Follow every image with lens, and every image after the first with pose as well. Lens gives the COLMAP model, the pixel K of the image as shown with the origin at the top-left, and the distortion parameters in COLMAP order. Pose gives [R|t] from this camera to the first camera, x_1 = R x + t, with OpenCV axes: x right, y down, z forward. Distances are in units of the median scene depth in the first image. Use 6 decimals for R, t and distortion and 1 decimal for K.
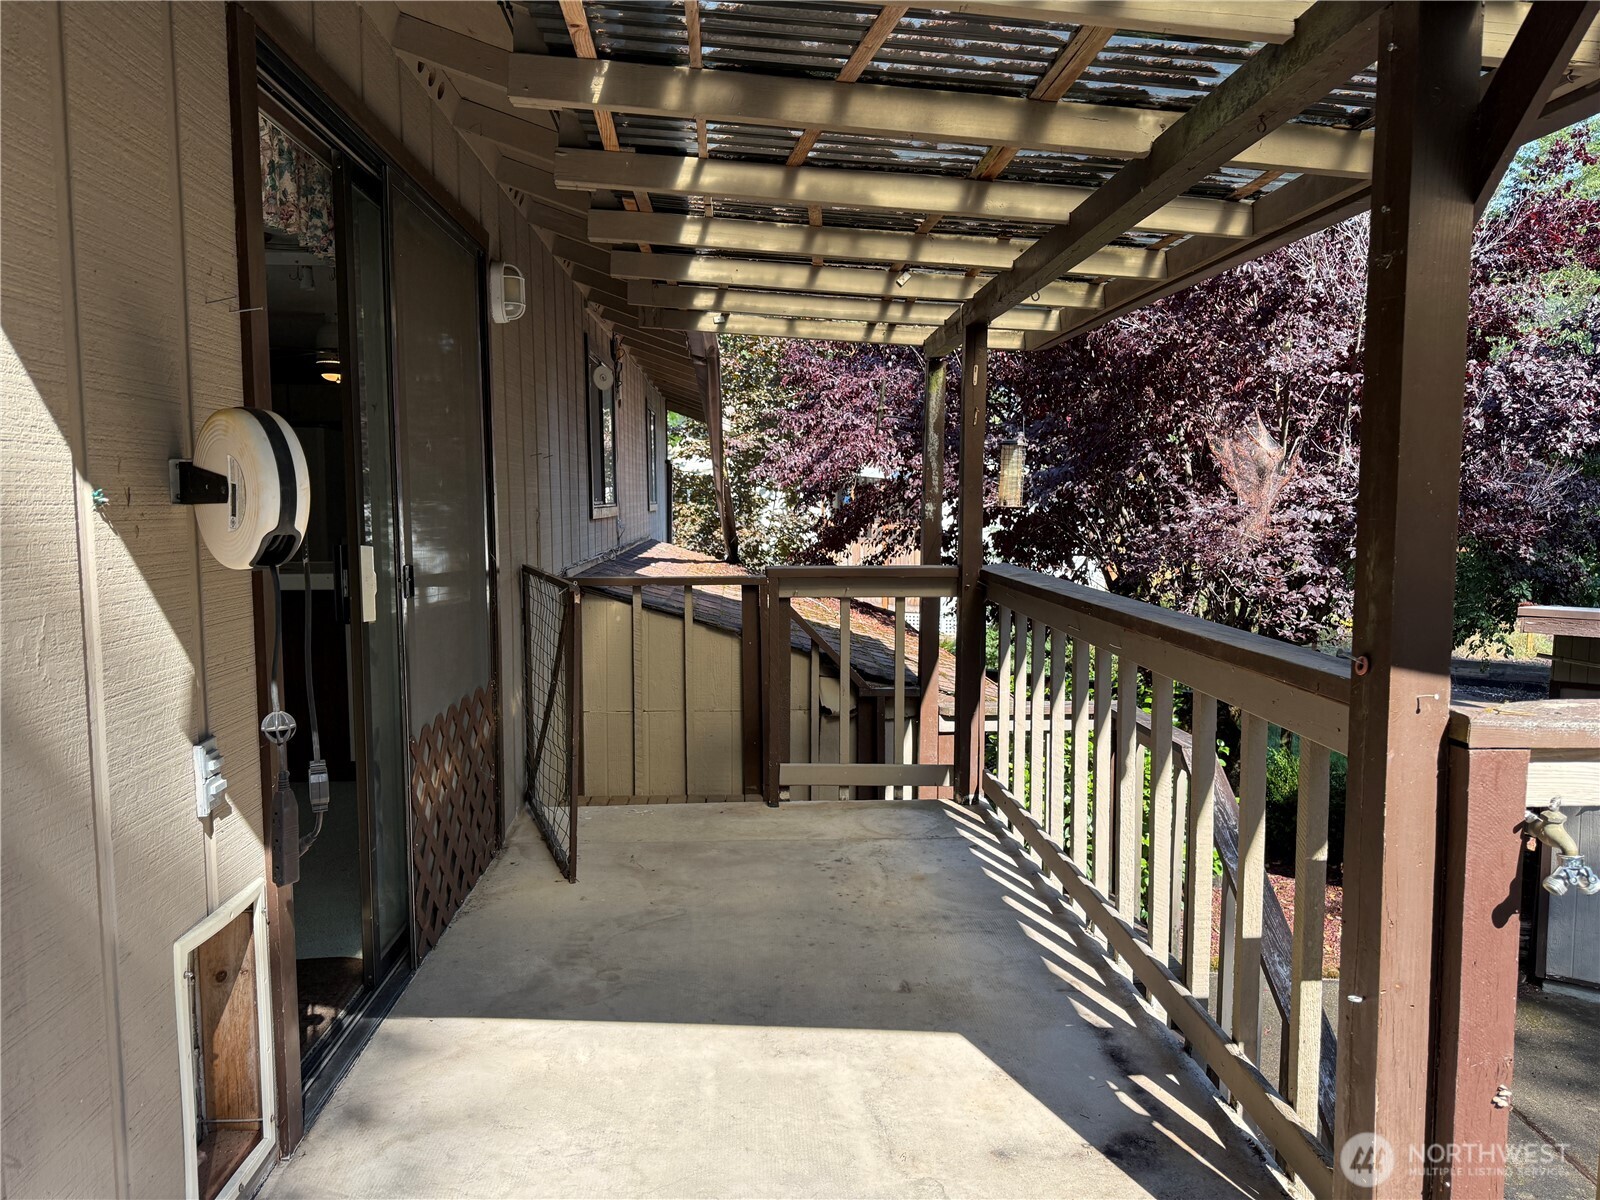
lens RADIAL K [[1110.5, 0, 800.0], [0, 1110.5, 600.0], [0, 0, 1]] dist [0.051069, -0.073809]
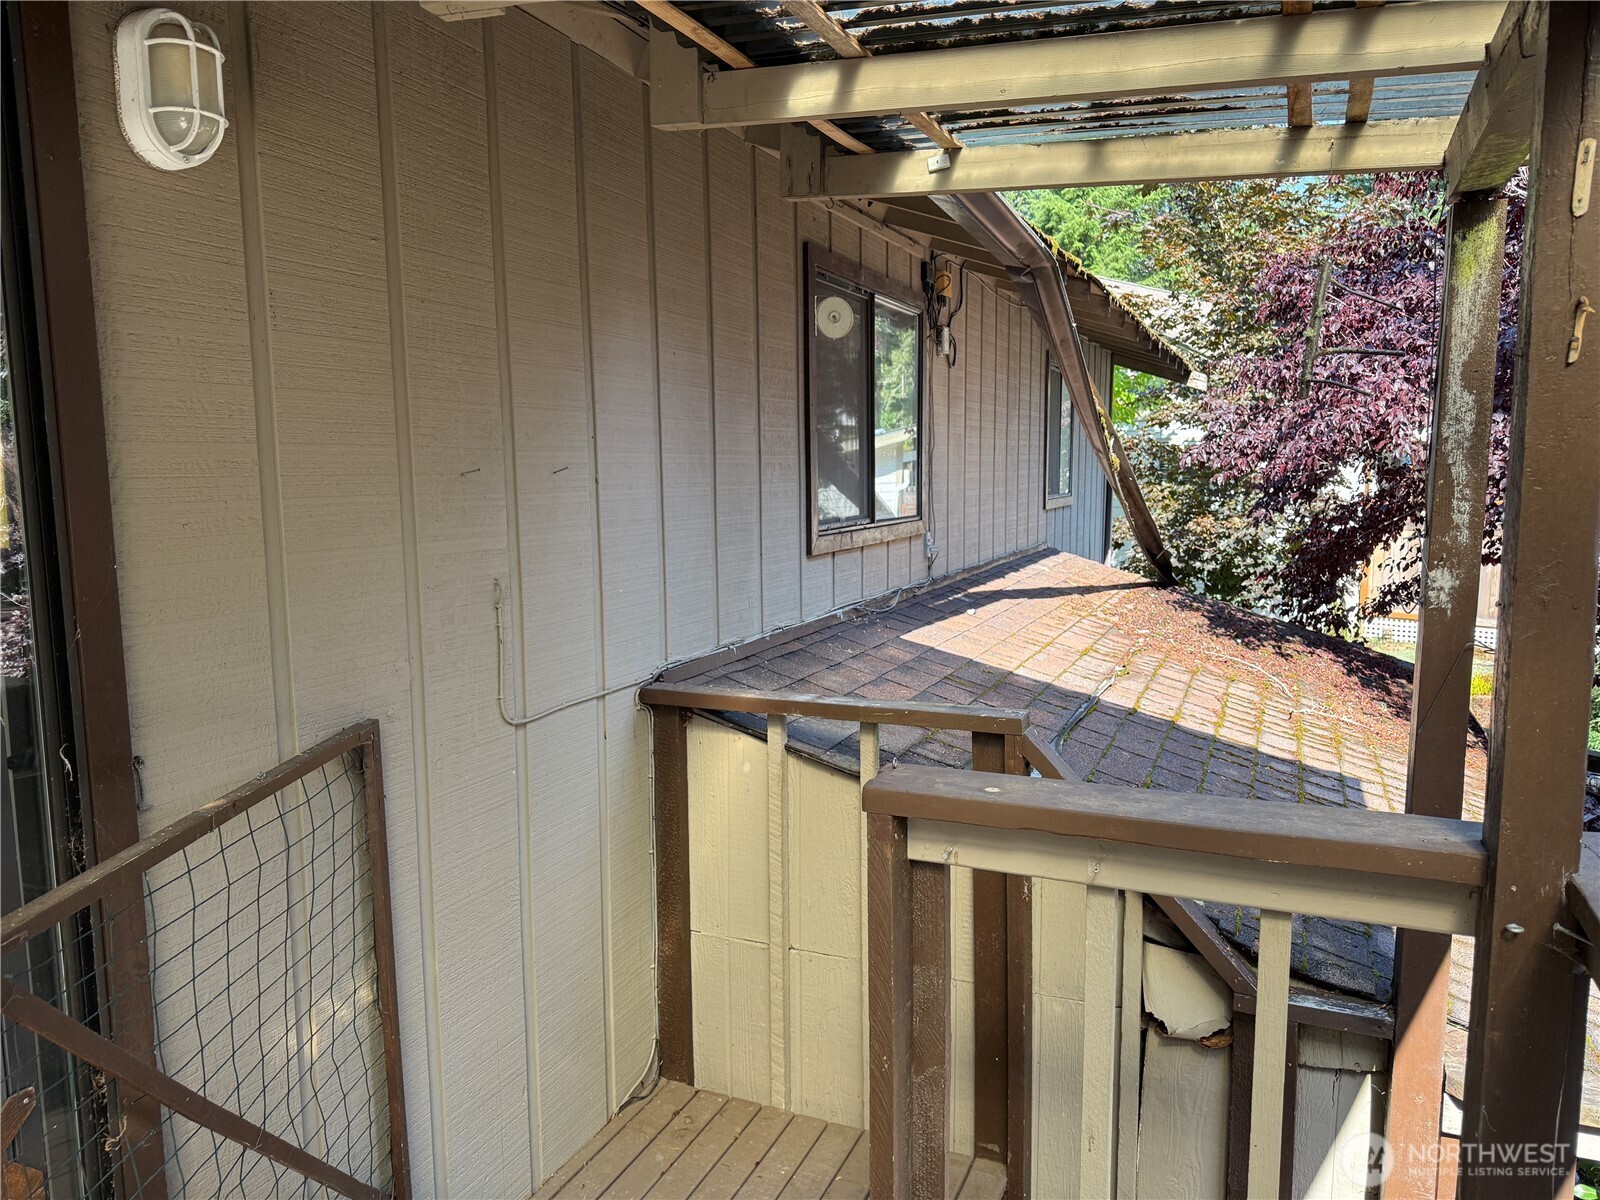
lens RADIAL K [[1110.5, 0, 800.0], [0, 1110.5, 600.0], [0, 0, 1]] dist [0.051069, -0.073809]
pose [[0.892089, 0.046655, -0.449445, 0.092698], [-0.032700, 0.998713, 0.038766, -0.084262], [0.450675, -0.019886, 0.892466, 0.544943]]
